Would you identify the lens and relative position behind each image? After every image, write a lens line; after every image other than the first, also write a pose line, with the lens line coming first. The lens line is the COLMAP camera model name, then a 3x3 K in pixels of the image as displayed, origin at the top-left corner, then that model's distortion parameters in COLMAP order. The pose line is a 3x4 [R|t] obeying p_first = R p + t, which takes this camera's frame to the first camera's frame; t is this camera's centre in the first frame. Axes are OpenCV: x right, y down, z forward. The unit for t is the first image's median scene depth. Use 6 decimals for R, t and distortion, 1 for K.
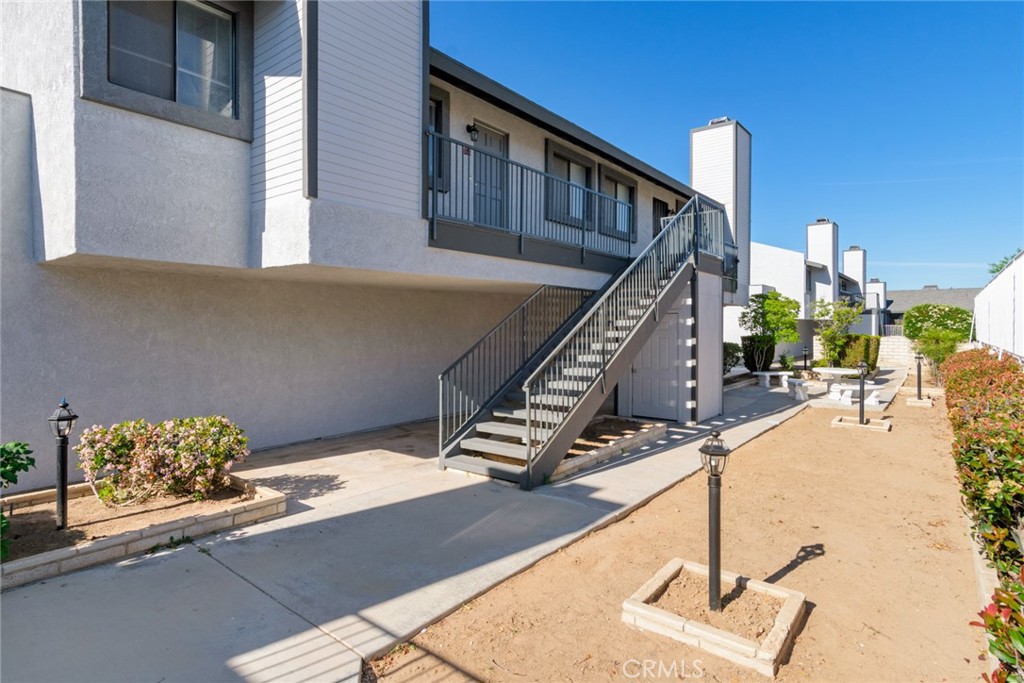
lens RADIAL K [[545.1, 0, 506.1], [0, 545.1, 326.0], [0, 0, 1]] dist [0.001333, -0.000951]
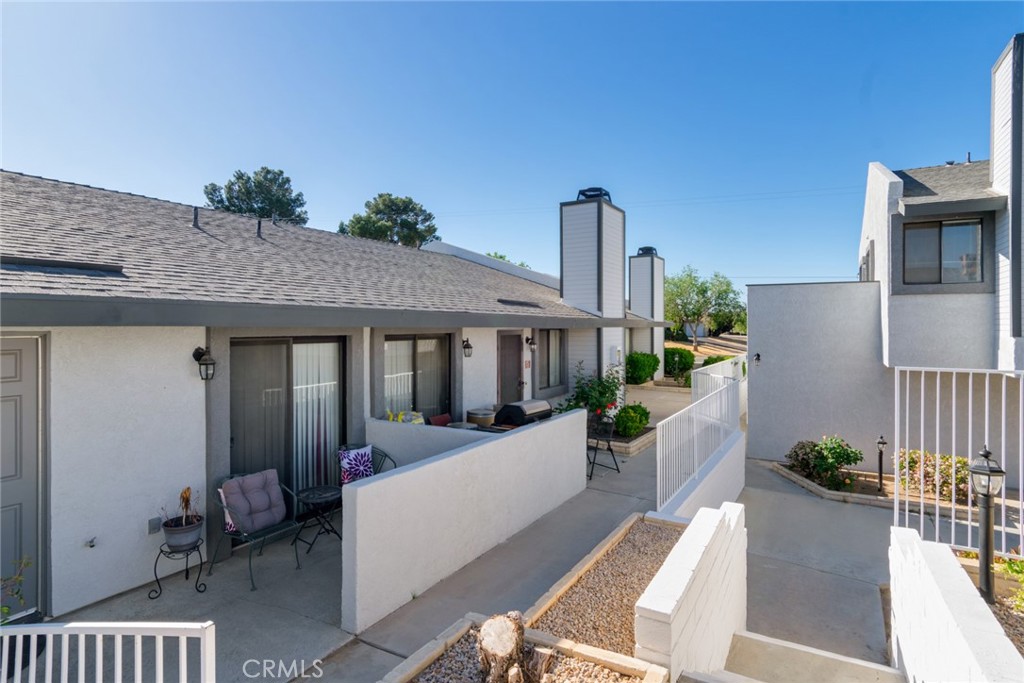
lens RADIAL K [[545.1, 0, 506.7], [0, 545.1, 331.0], [0, 0, 1]] dist [0.001333, -0.000951]
pose [[0.147016, -0.002441, -0.989131, 0.753020], [-0.000974, 0.999996, -0.002612, -0.180475], [0.989134, 0.001347, 0.147013, -0.545553]]
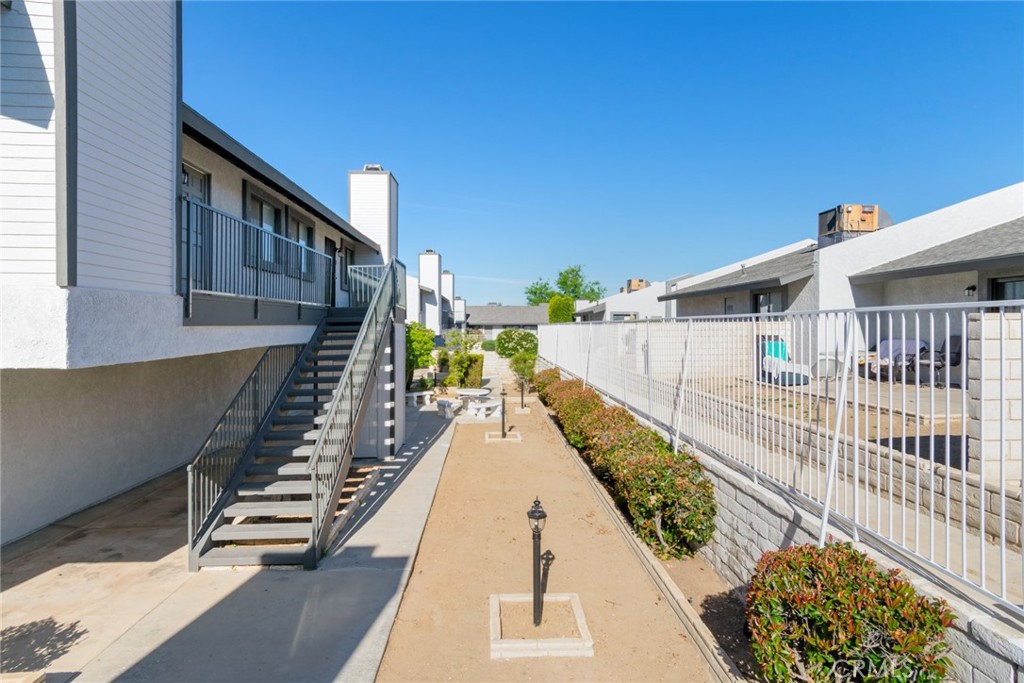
lens RADIAL K [[545.1, 0, 508.8], [0, 545.1, 331.1], [0, 0, 1]] dist [0.001333, -0.000951]
pose [[0.756136, -0.009516, 0.654345, -0.286790], [0.005424, 0.999951, 0.008273, -0.126169], [-0.654392, -0.002706, 0.756151, -0.017388]]
